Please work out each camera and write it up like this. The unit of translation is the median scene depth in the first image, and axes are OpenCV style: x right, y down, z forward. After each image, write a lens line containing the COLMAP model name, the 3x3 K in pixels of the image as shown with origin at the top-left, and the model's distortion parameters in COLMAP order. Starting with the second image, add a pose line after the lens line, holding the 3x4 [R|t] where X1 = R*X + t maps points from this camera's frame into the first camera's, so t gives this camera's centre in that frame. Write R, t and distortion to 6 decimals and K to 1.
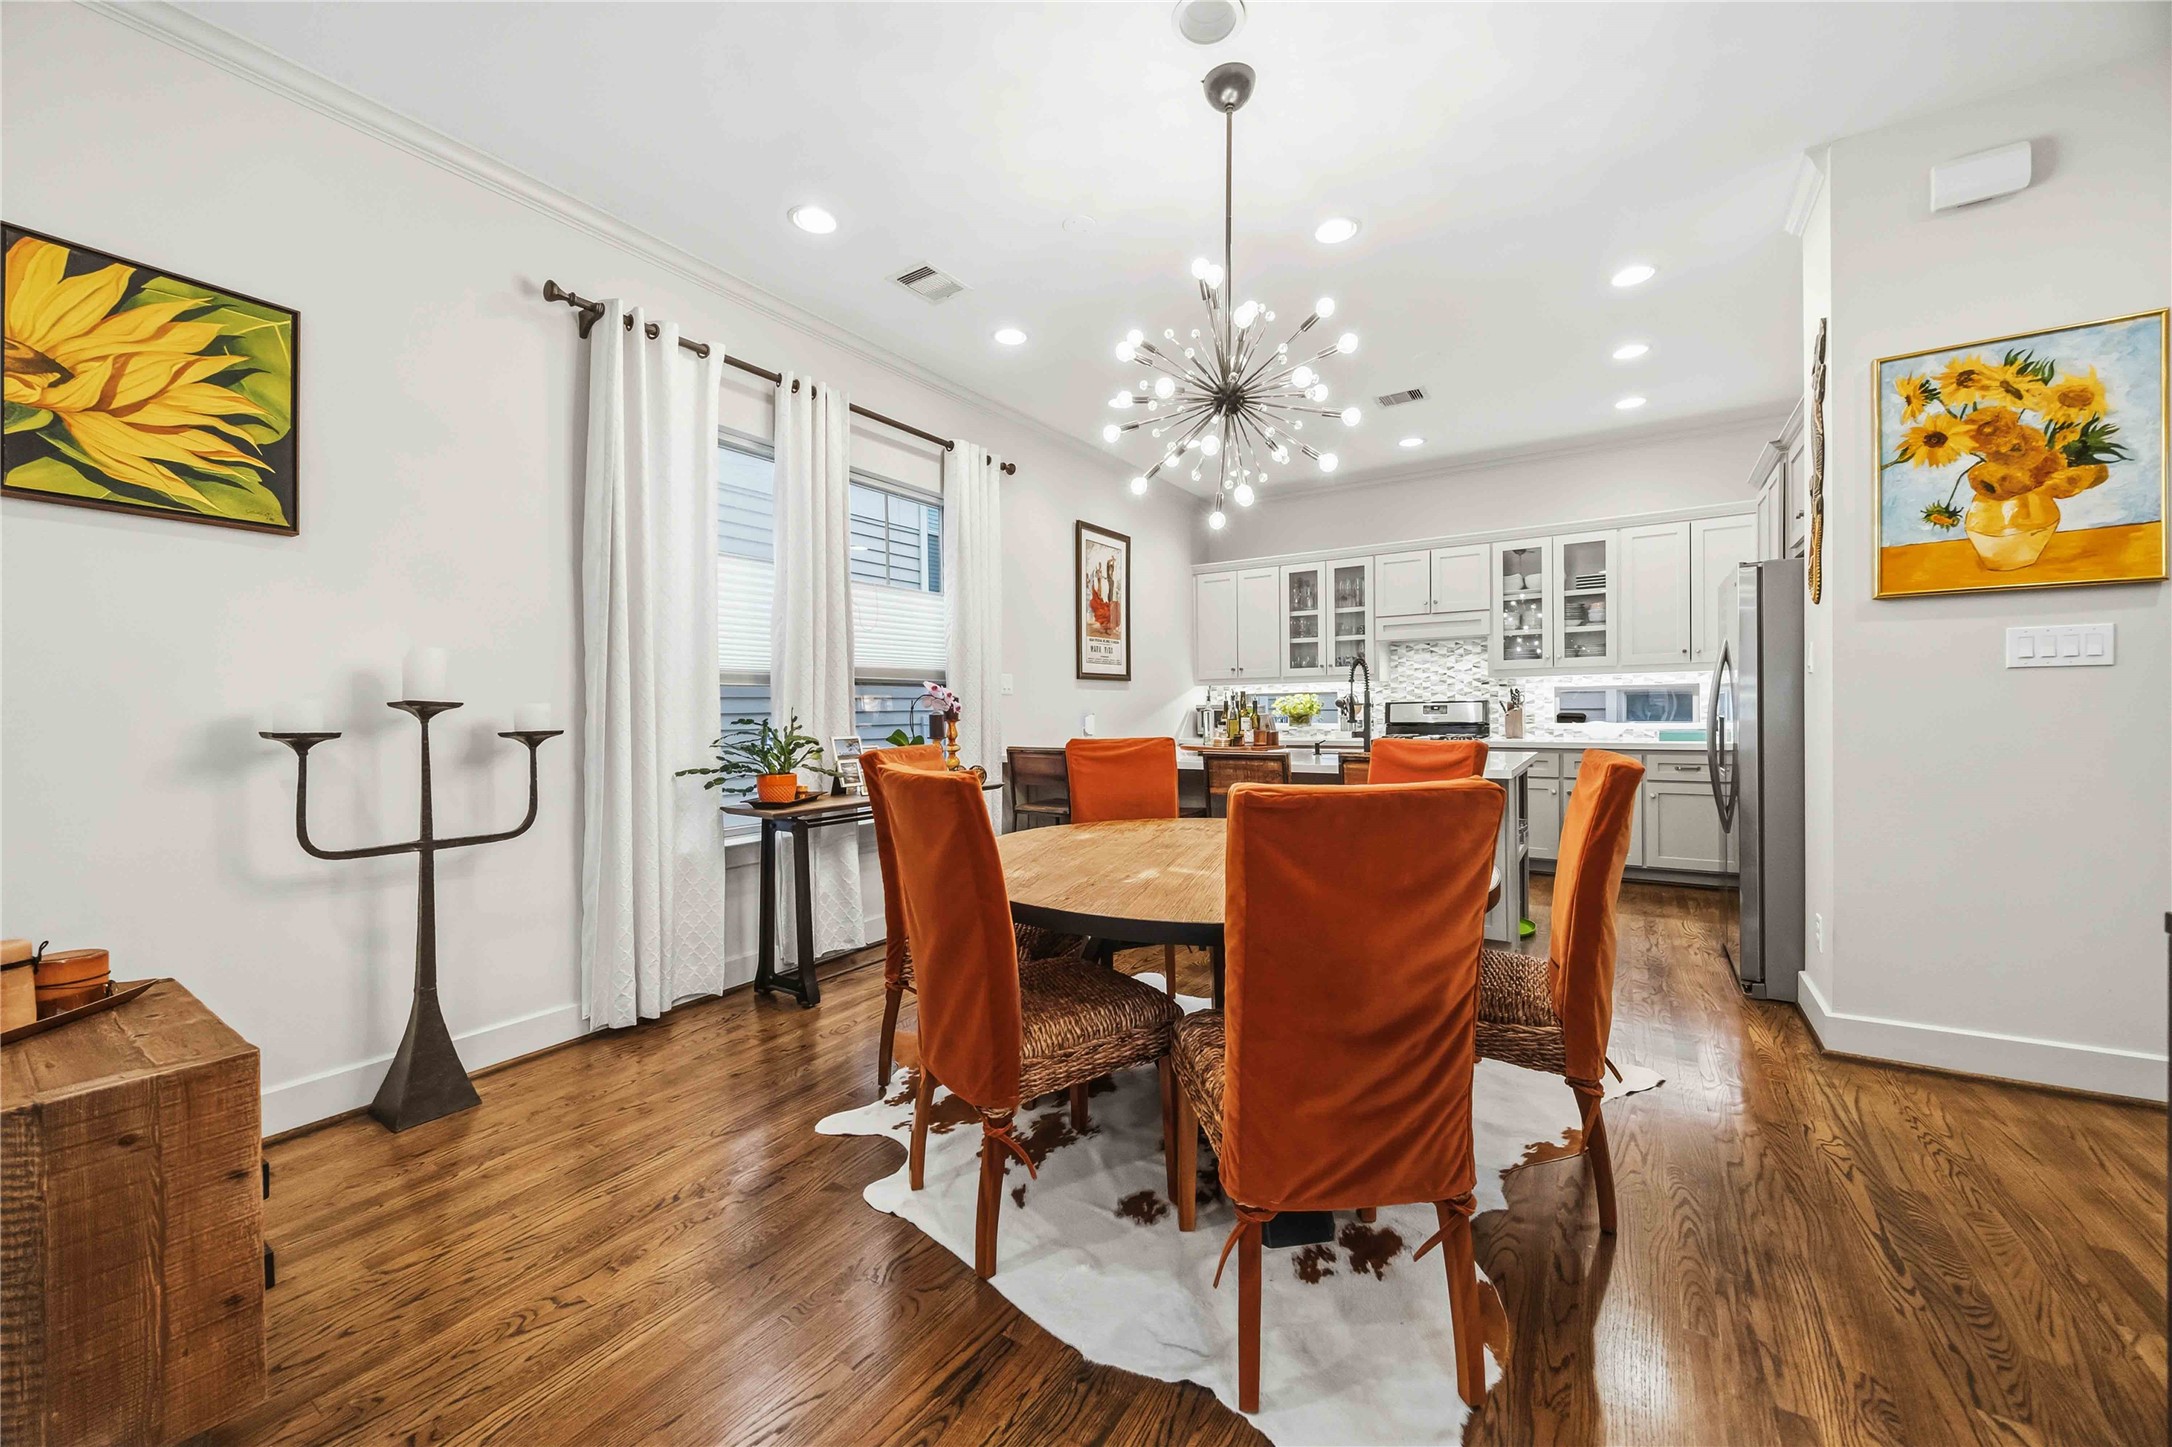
lens RADIAL K [[835.5, 0, 1080.9], [0, 835.5, 716.9], [0, 0, 1]] dist [-0.000830, -0.000543]
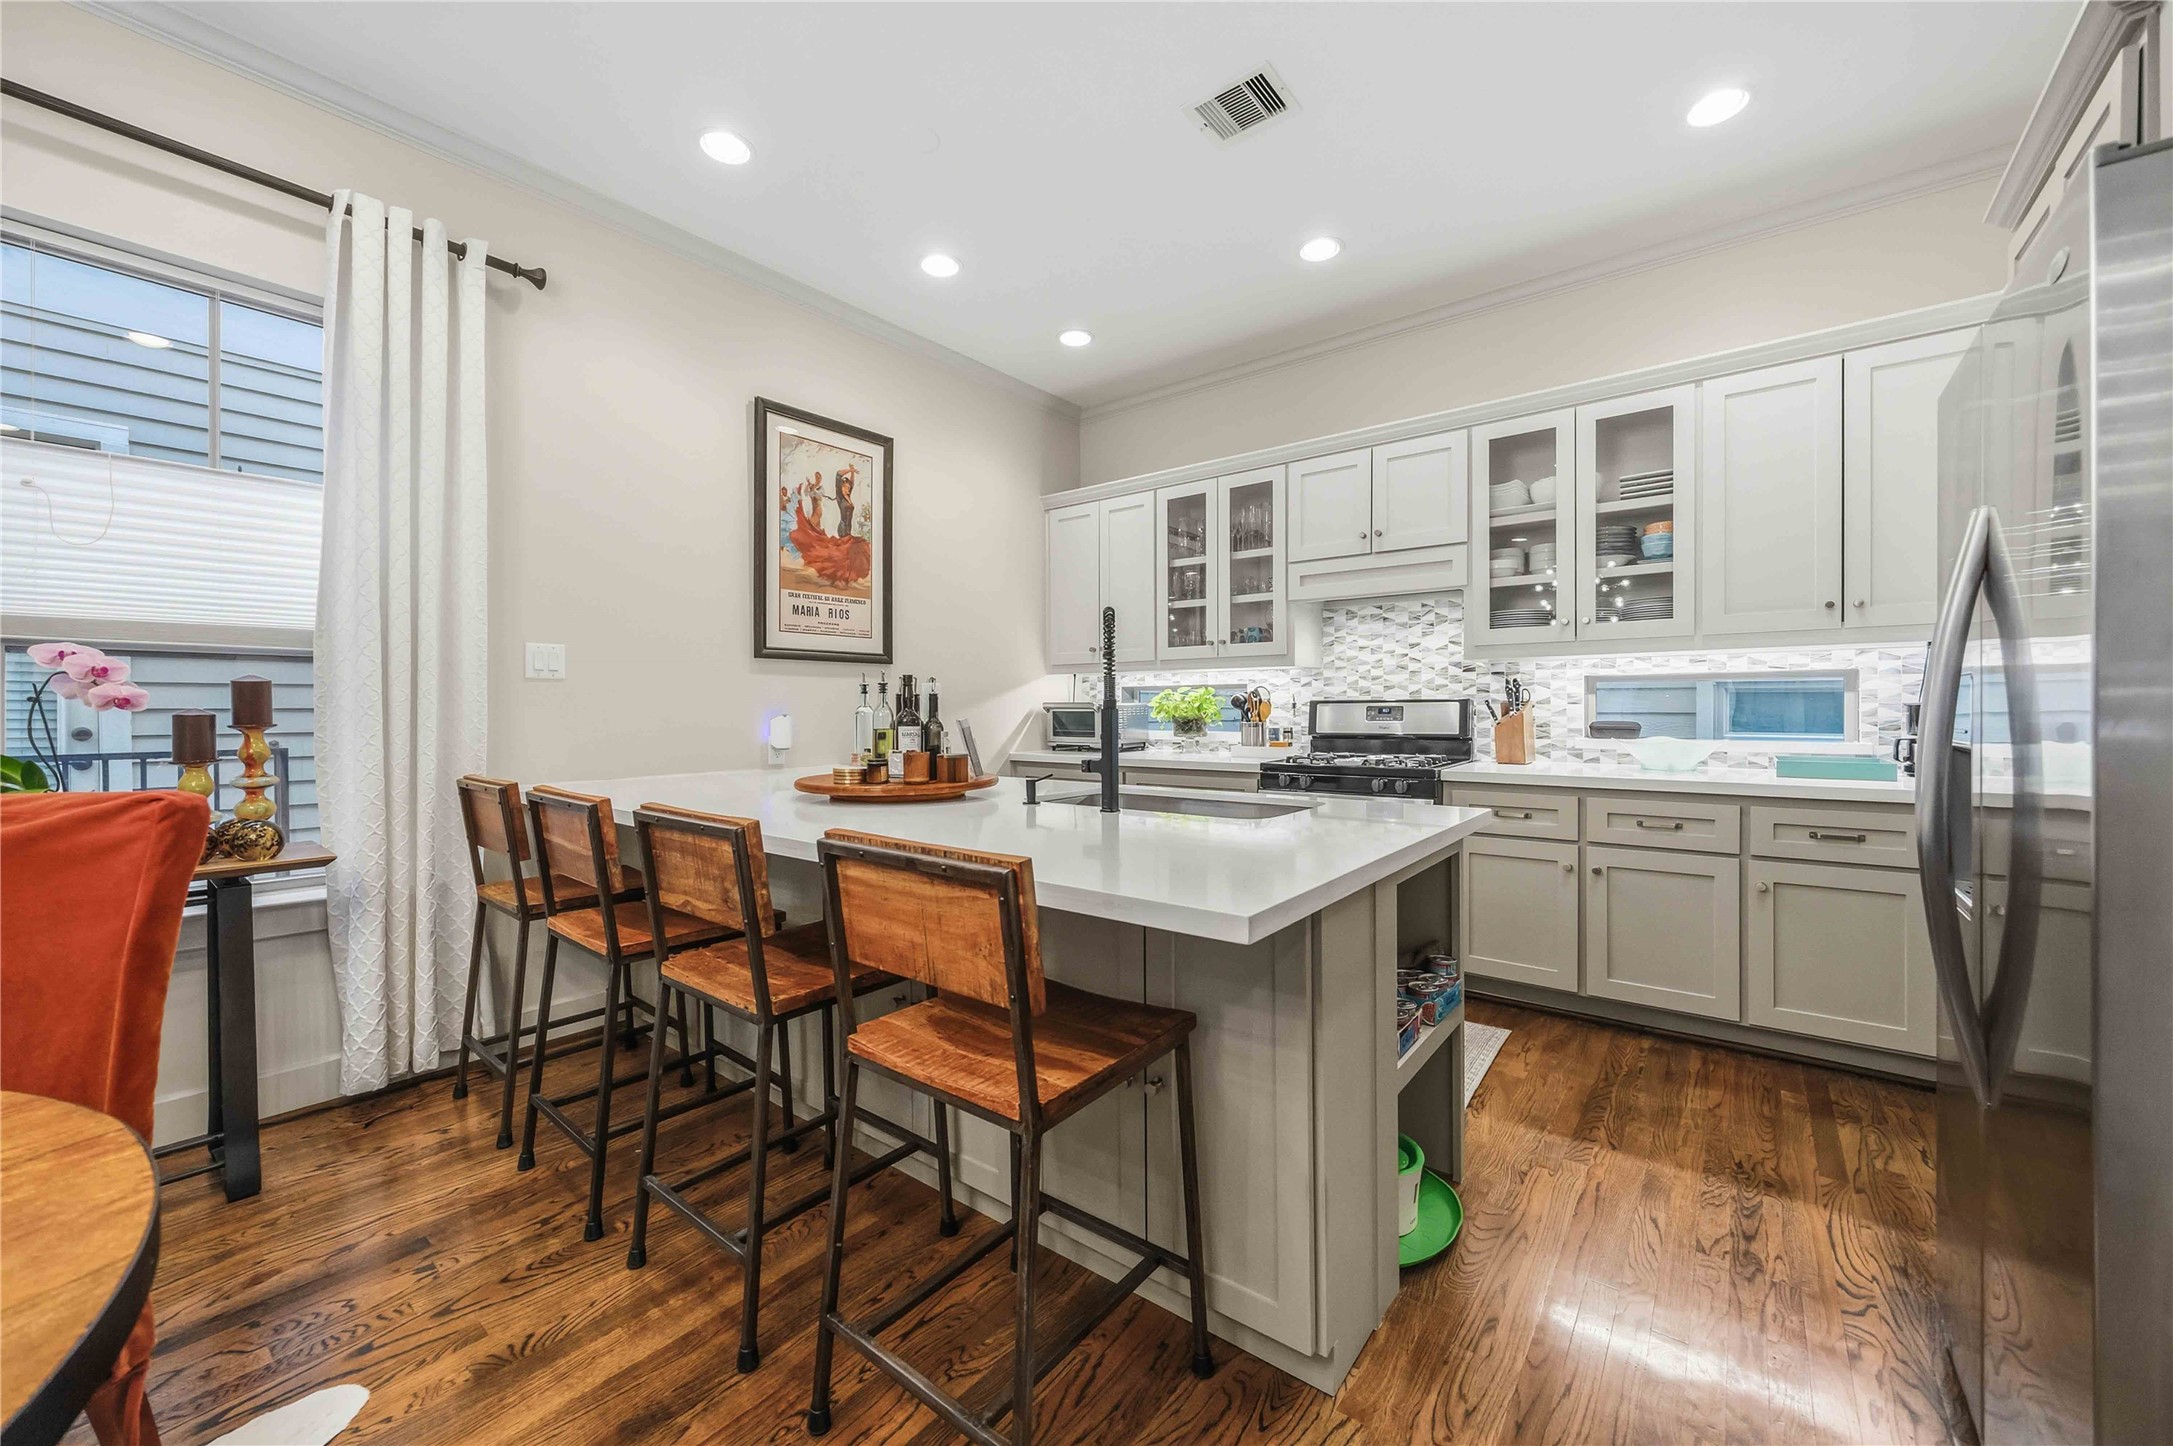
lens RADIAL K [[835.9, 0, 1079.4], [0, 835.9, 705.9], [0, 0, 1]] dist [-0.000830, -0.000543]
pose [[0.995518, 0.008896, -0.094151, 0.279877], [-0.009941, 0.999894, -0.010629, -0.005585], [0.094046, 0.011518, 0.995501, 0.400318]]
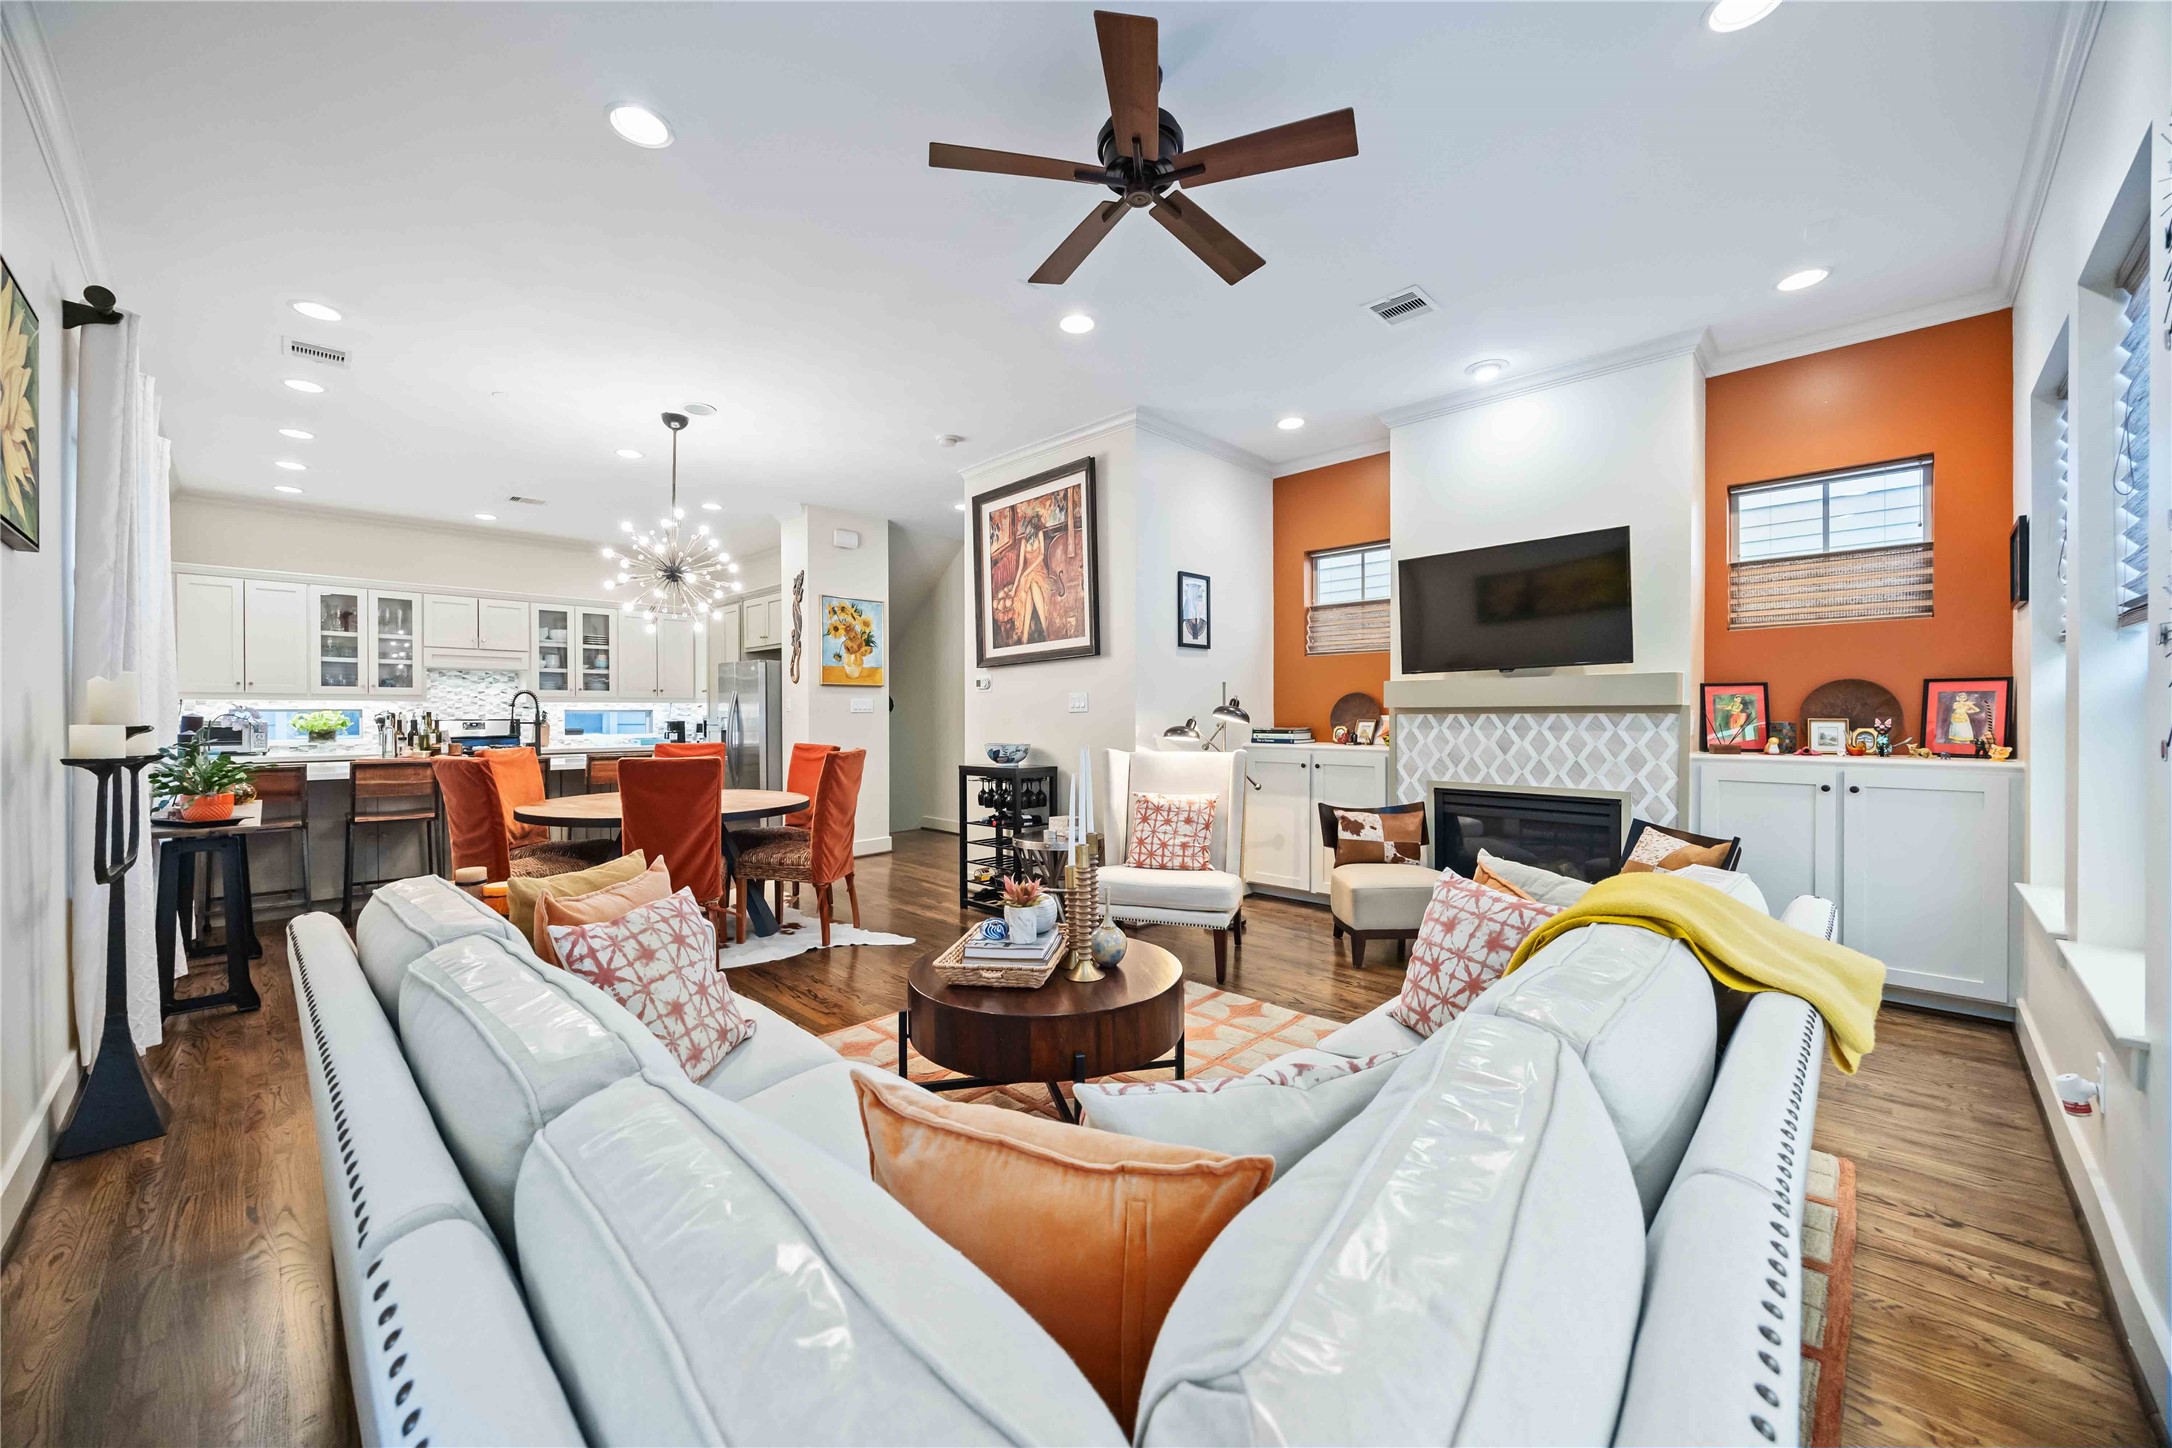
lens RADIAL K [[835.5, 0, 1088.8], [0, 835.5, 716.1], [0, 0, 1]] dist [-0.000830, -0.000543]
pose [[0.200056, 0.009854, 0.979735, -0.664737], [0.006402, 0.999915, -0.011364, -0.002866], [-0.979764, 0.008546, 0.199975, -0.163326]]
